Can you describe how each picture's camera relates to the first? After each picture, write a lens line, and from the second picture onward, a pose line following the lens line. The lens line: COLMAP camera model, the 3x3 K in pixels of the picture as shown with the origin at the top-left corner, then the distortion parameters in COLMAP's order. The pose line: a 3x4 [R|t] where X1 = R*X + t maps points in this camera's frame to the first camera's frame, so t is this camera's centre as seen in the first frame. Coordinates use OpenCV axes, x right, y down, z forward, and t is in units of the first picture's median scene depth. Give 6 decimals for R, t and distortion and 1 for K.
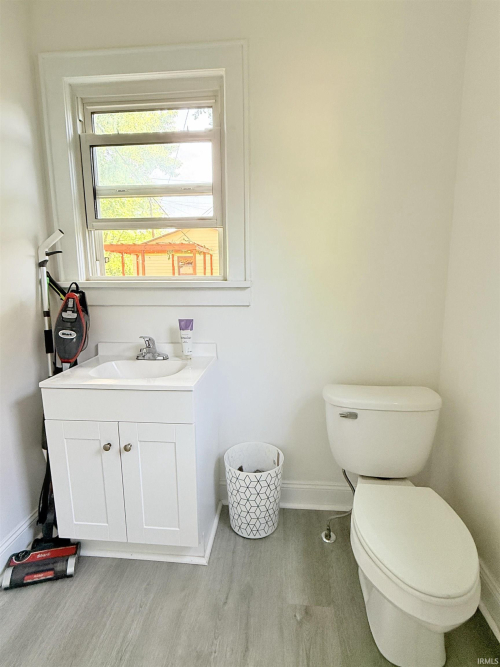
lens RADIAL K [[346.4, 0, 249.9], [0, 346.4, 331.5], [0, 0, 1]] dist [-0.001599, -0.000716]
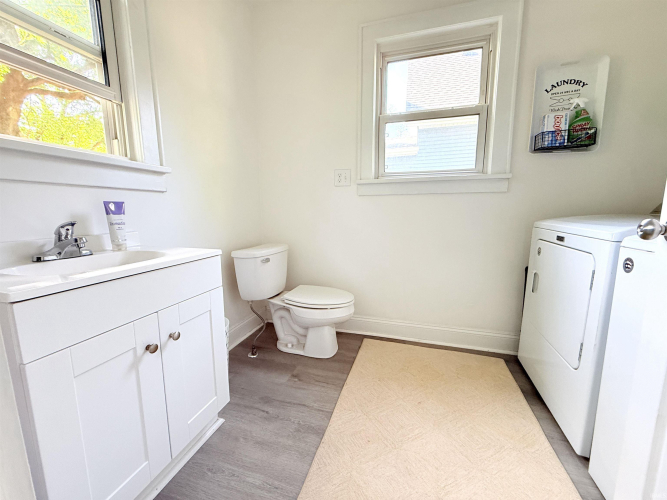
lens RADIAL K [[265.1, 0, 334.5], [0, 265.1, 249.2], [0, 0, 1]] dist [0.001515, 0.000025]
pose [[0.199863, -0.141467, 0.969557, -0.854618], [0.165997, 0.980107, 0.108788, 0.115474], [-0.965660, 0.139201, 0.219370, 0.432957]]
